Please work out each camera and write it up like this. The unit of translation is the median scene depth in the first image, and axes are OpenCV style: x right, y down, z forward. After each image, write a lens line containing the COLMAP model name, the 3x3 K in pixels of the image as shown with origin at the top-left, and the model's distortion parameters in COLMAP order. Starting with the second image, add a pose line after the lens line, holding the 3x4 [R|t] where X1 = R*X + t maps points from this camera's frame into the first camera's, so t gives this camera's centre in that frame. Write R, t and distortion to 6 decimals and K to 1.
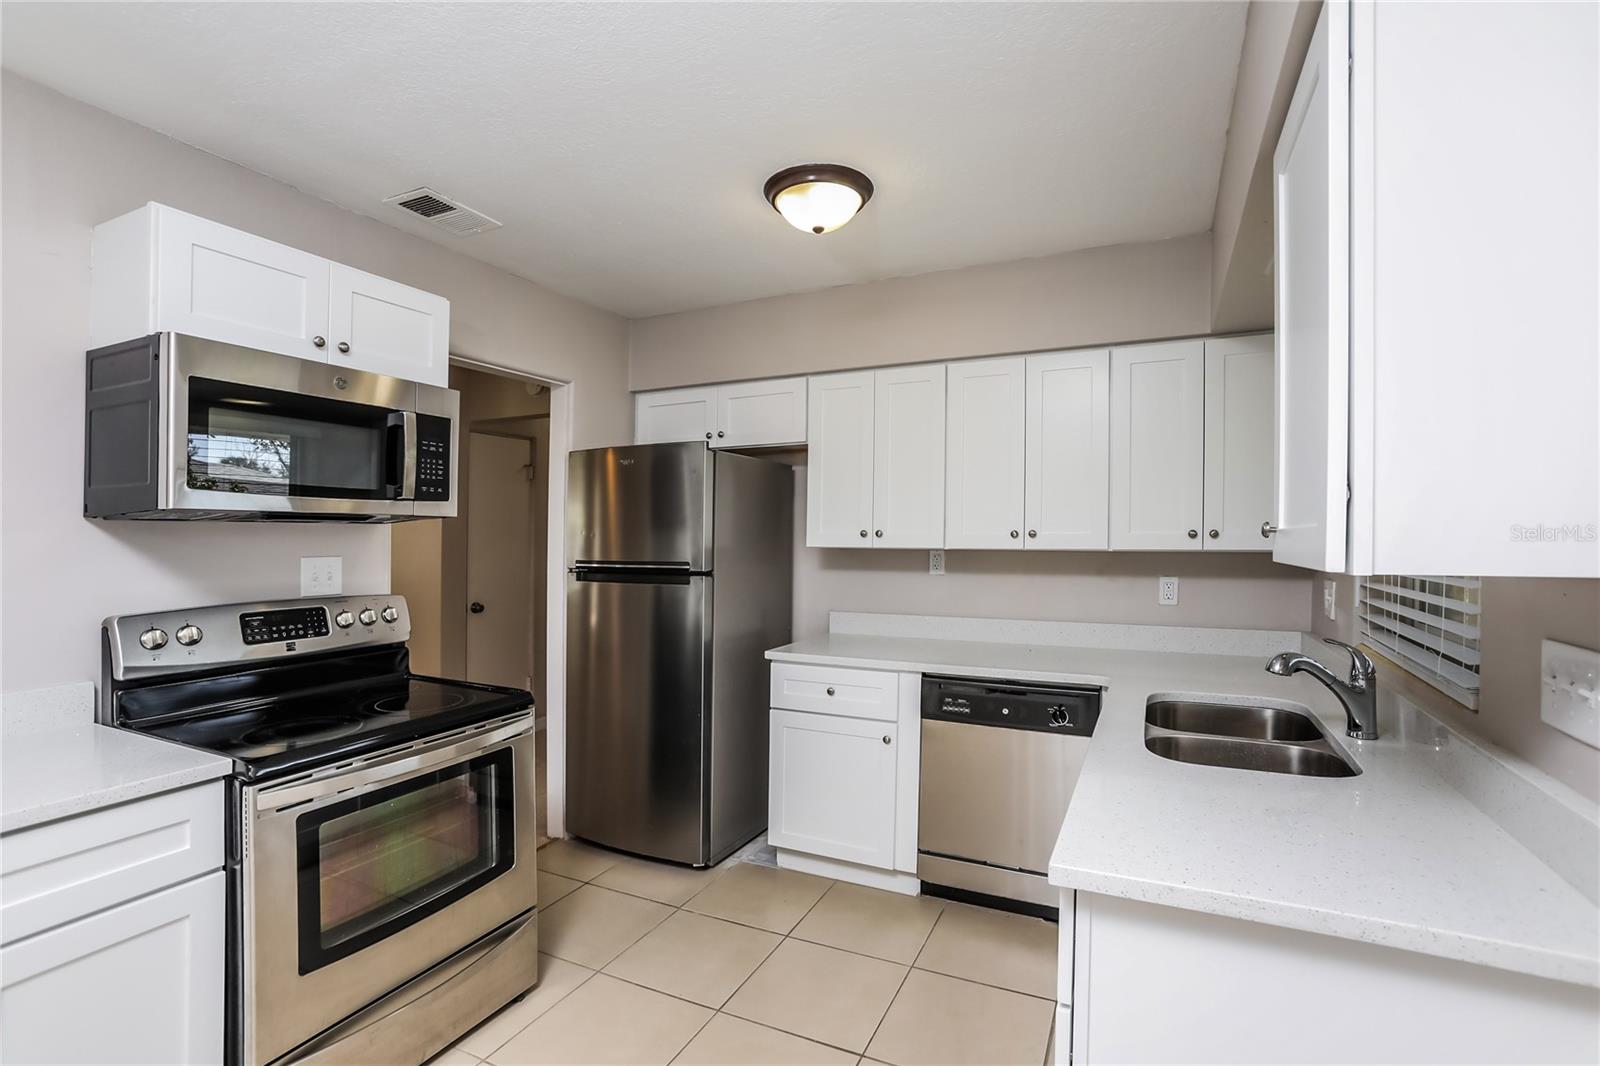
lens RADIAL K [[732.4, 0, 798.2], [0, 732.4, 537.9], [0, 0, 1]] dist [-0.016691, 0.002374]
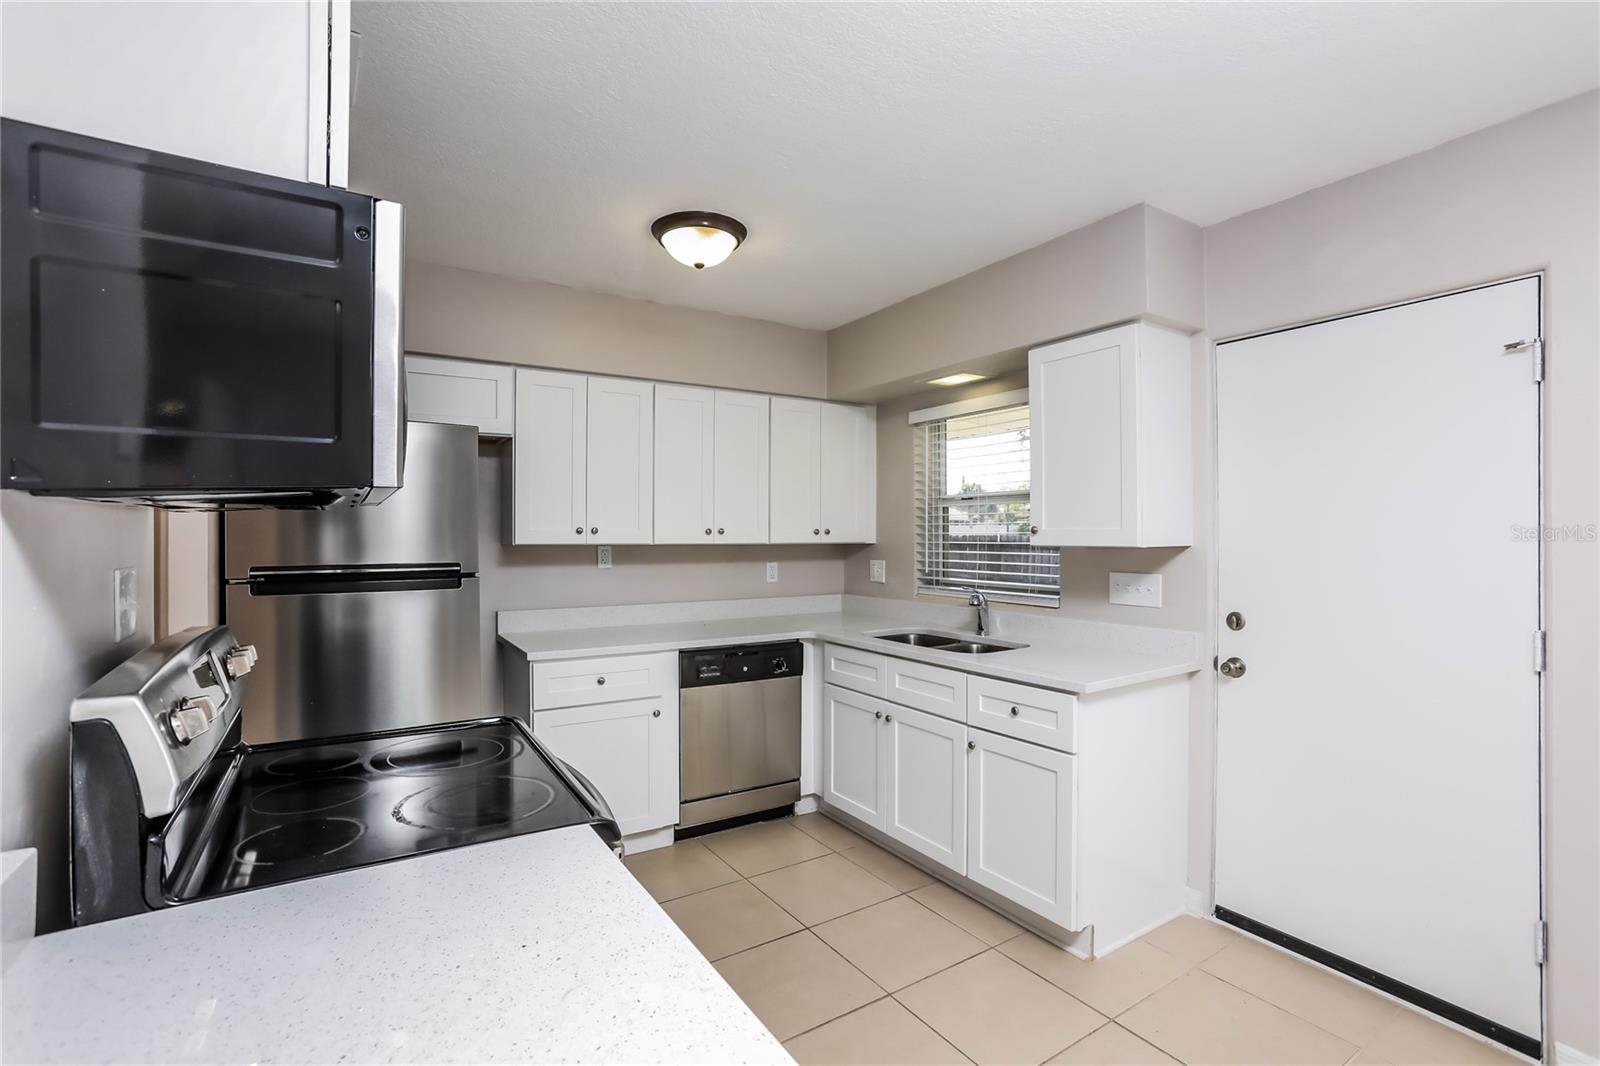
lens RADIAL K [[732.4, 0, 798.5], [0, 732.4, 528.3], [0, 0, 1]] dist [-0.016691, 0.002374]
pose [[0.563259, 0.006037, 0.826259, -0.678846], [0.000123, 0.999973, -0.007390, -0.001281], [-0.826281, 0.004264, 0.563242, 0.179383]]
